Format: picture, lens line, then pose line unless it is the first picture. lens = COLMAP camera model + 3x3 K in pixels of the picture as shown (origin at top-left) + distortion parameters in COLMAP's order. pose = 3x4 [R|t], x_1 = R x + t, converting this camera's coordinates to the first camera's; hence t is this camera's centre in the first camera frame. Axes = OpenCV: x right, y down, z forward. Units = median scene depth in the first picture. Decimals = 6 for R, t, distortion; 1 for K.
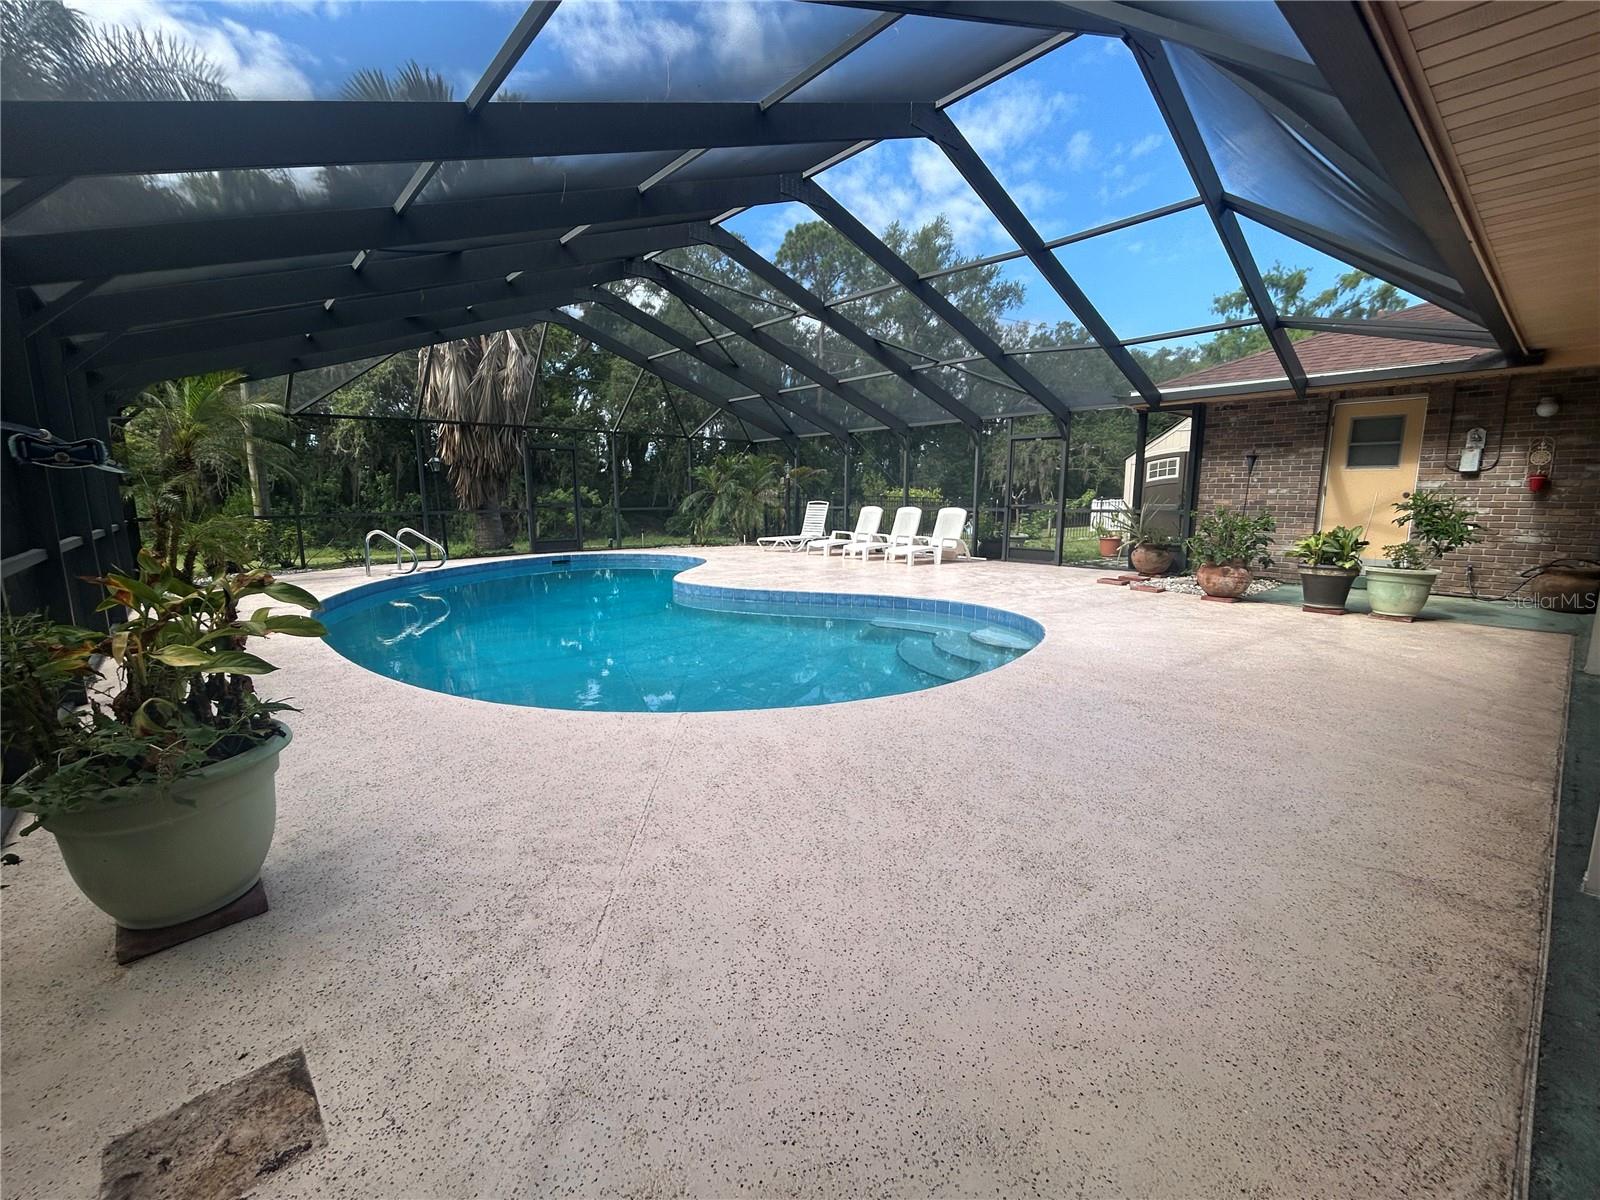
lens RADIAL K [[684.8, 0, 797.1], [0, 684.8, 596.4], [0, 0, 1]] dist [0.001123, 0.000166]
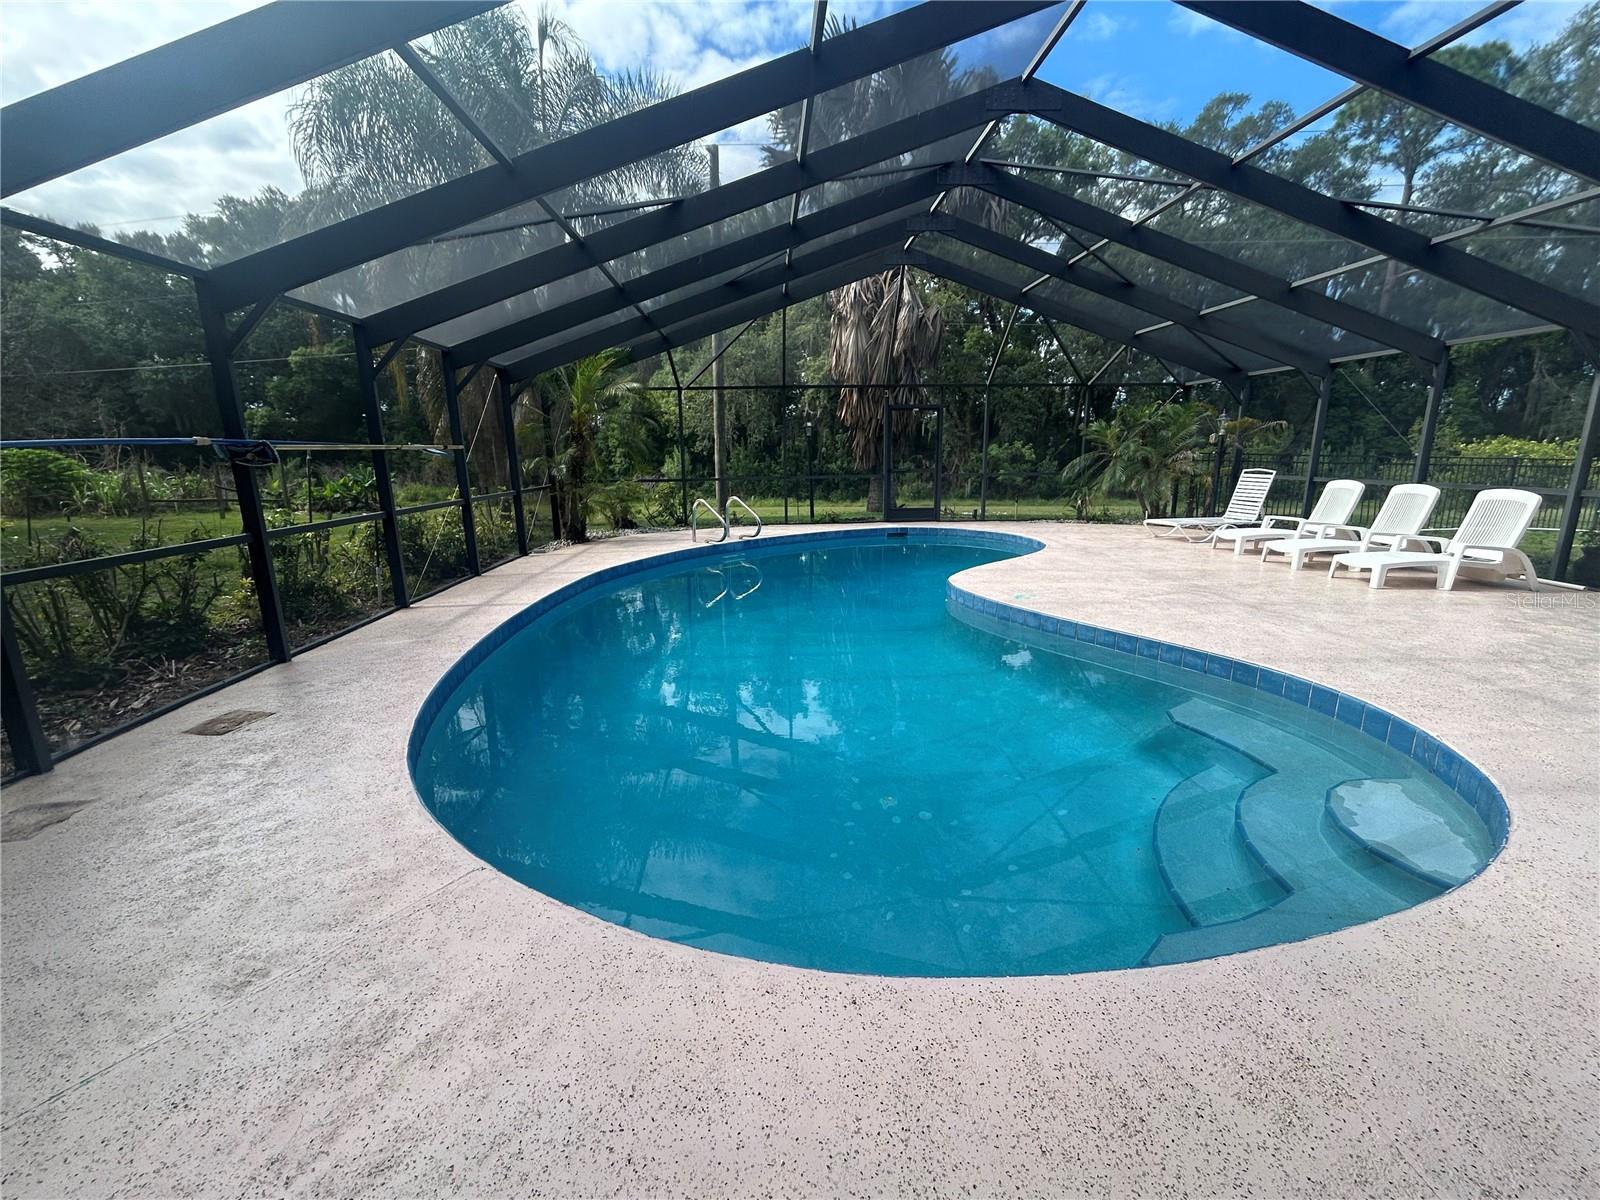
lens RADIAL K [[684.8, 0, 797.1], [0, 684.8, 596.4], [0, 0, 1]] dist [0.001123, 0.000166]
pose [[0.783929, 0.126946, -0.607734, 0.110148], [-0.083876, 0.991554, 0.098926, -0.044430], [0.615159, -0.026576, 0.787955, 0.181254]]
